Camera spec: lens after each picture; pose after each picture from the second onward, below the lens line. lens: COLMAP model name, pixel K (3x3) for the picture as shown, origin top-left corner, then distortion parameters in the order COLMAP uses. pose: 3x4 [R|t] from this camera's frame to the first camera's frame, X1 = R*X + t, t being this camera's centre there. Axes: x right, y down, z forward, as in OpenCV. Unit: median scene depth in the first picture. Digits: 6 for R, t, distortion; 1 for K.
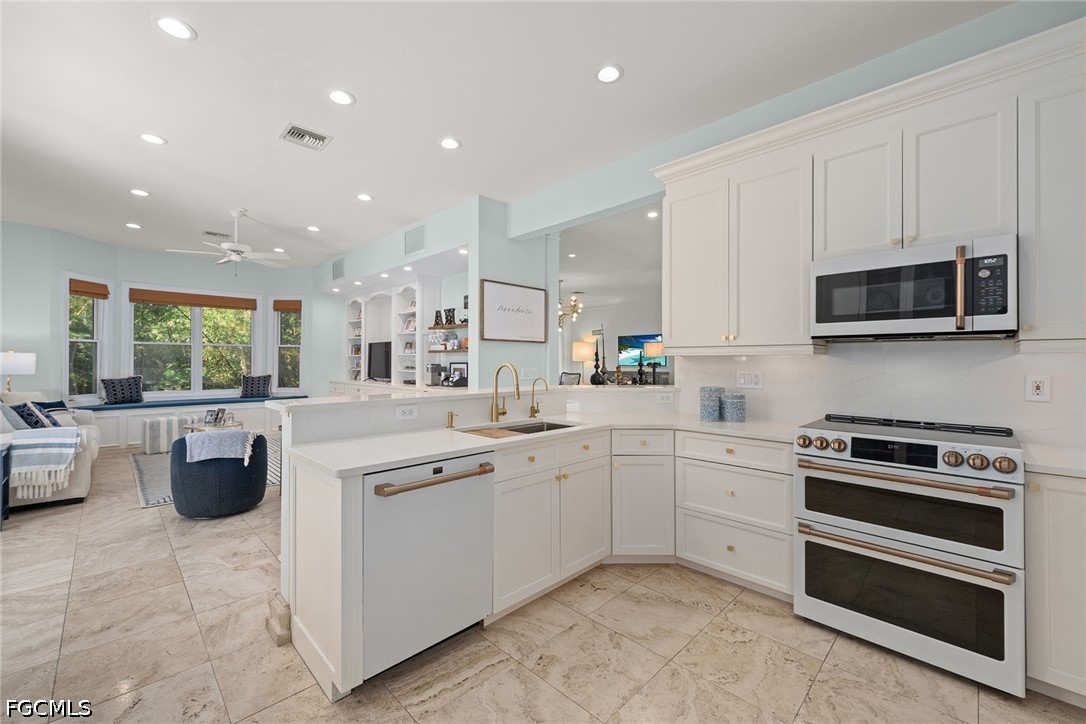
lens RADIAL K [[452.2, 0, 550.3], [0, 452.2, 361.9], [0, 0, 1]] dist [-0.001491, 0.001128]
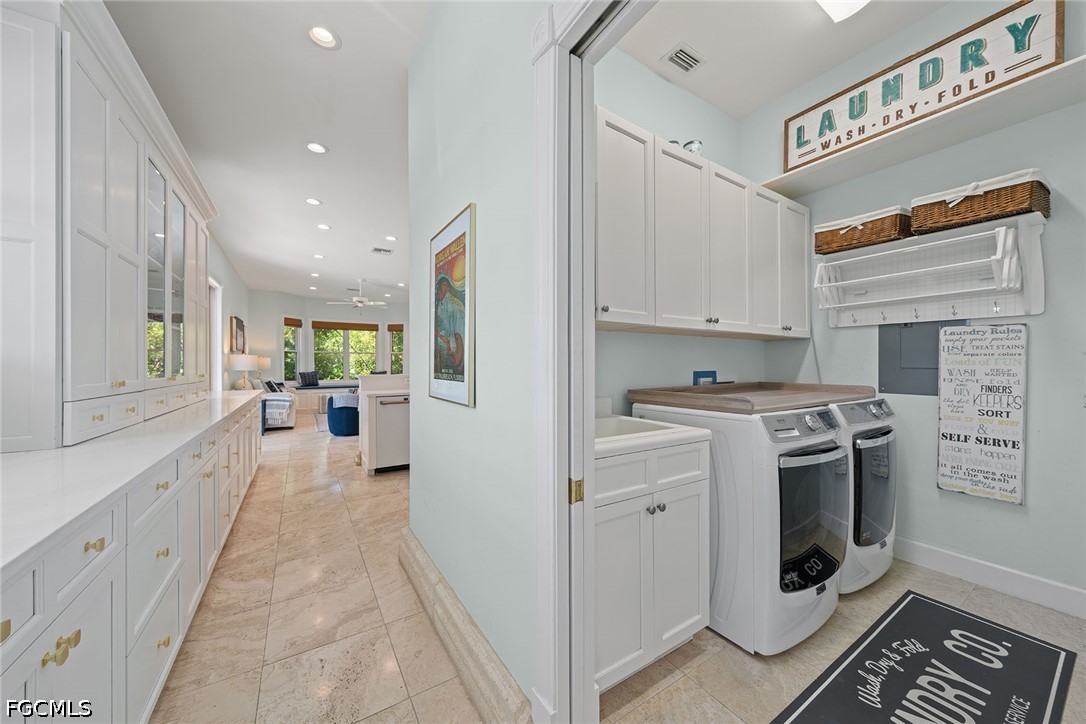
lens RADIAL K [[397.4, 0, 545.2], [0, 397.4, 367.4], [0, 0, 1]] dist [-0.000564, -0.000027]
pose [[0.974657, -0.002544, -0.223688, 0.319326], [0.003901, 0.999977, 0.005623, 0.013289], [0.223669, -0.006353, 0.974645, -0.326730]]
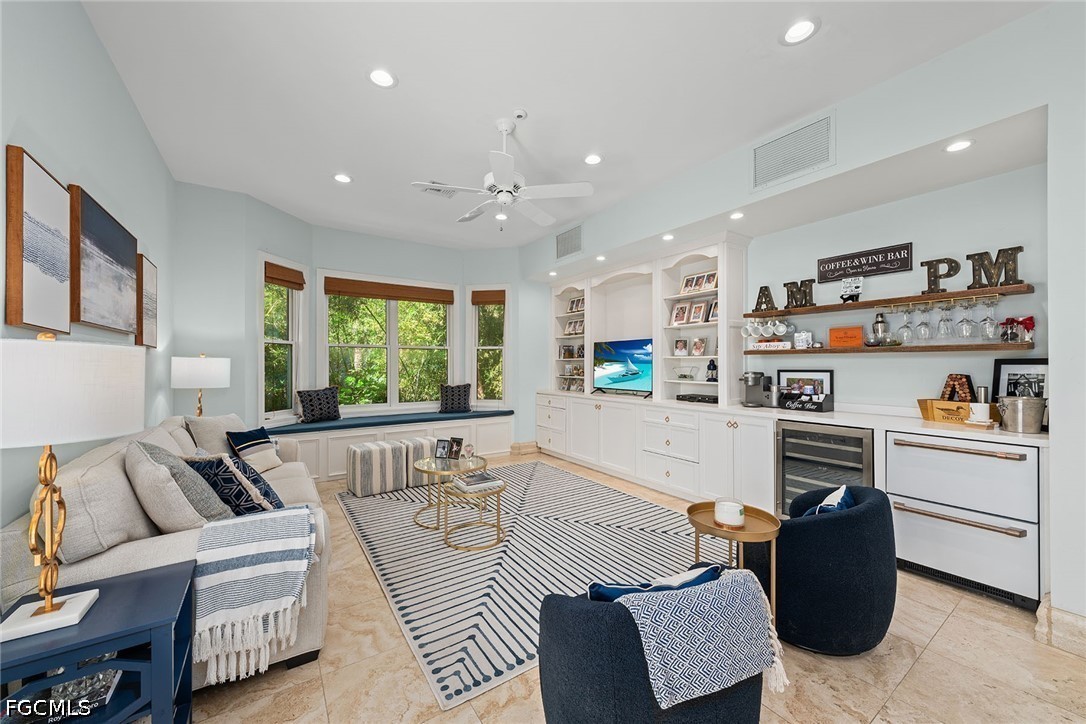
lens RADIAL K [[413.8, 0, 541.3], [0, 413.8, 366.0], [0, 0, 1]] dist [0.001917, -0.000152]
pose [[0.981000, -0.002398, -0.193993, -0.441503], [0.003501, 0.999980, 0.005346, -0.007958], [0.193976, -0.005924, 0.980988, 0.378142]]
